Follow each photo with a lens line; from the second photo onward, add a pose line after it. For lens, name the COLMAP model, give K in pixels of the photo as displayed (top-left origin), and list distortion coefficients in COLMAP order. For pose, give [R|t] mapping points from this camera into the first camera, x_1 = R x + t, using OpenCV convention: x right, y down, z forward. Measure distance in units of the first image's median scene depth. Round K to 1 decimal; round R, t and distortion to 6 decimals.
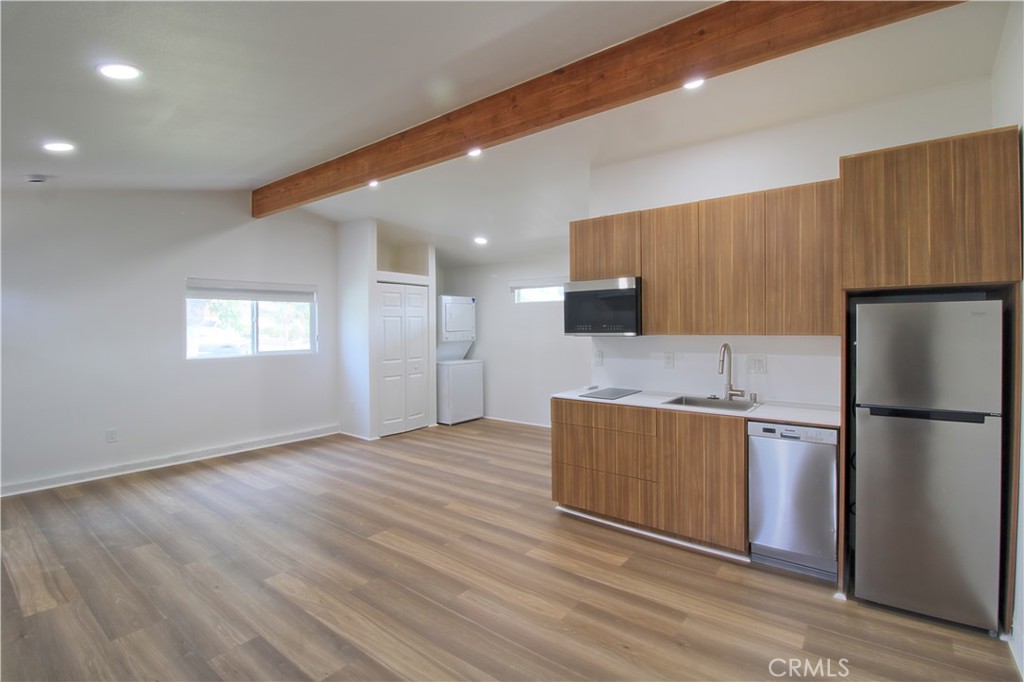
lens RADIAL K [[473.3, 0, 512.6], [0, 473.3, 331.1], [0, 0, 1]] dist [0.000068, -0.012963]
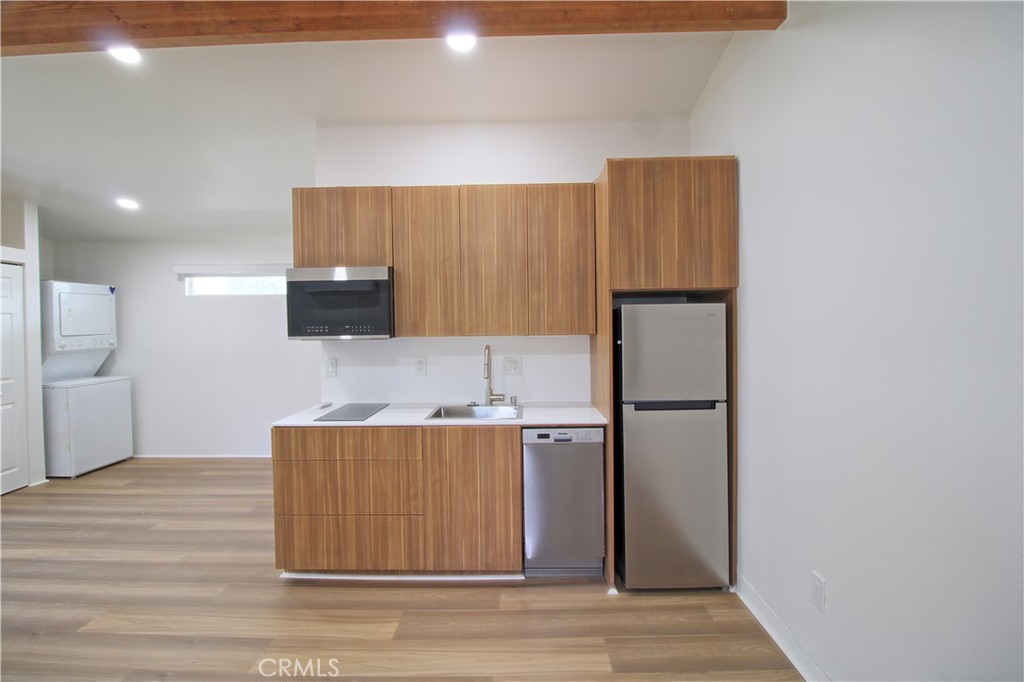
lens RADIAL K [[473.3, 0, 512.6], [0, 473.3, 331.1], [0, 0, 1]] dist [0.000068, -0.012963]
pose [[0.800483, -0.012955, 0.599215, -0.059978], [0.011750, 0.999913, 0.005921, -0.005650], [-0.599240, 0.002301, 0.800566, 0.227857]]
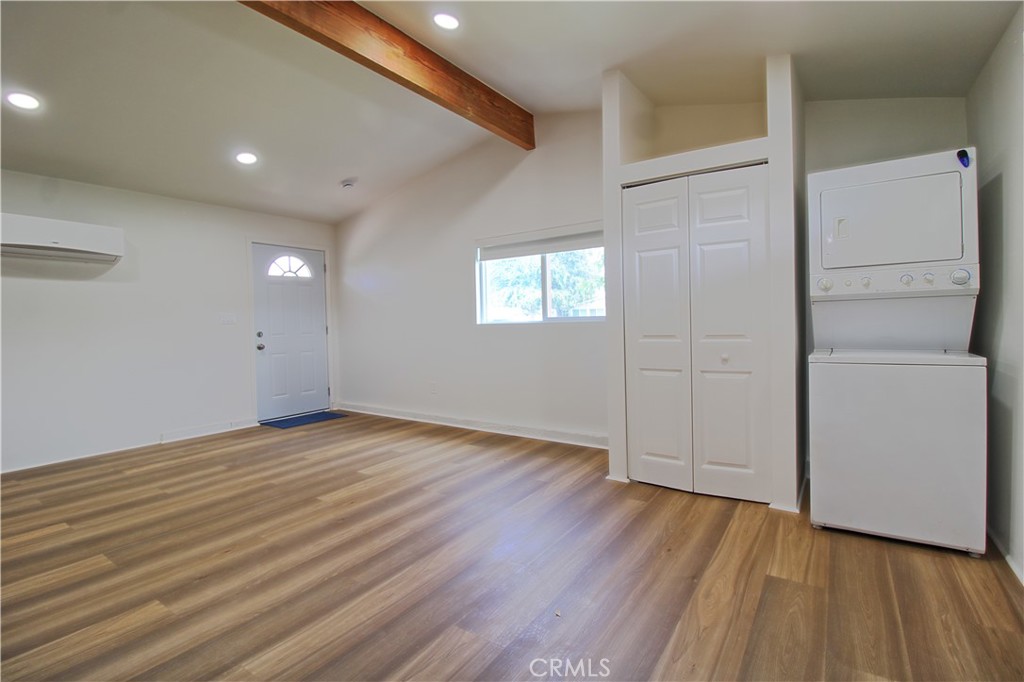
lens RADIAL K [[473.3, 0, 512.6], [0, 473.3, 331.1], [0, 0, 1]] dist [0.000068, -0.012963]
pose [[0.064613, 0.025615, -0.997582, 0.440965], [0.011923, 0.999579, 0.026439, 0.076044], [0.997839, -0.013602, 0.064280, 1.557355]]
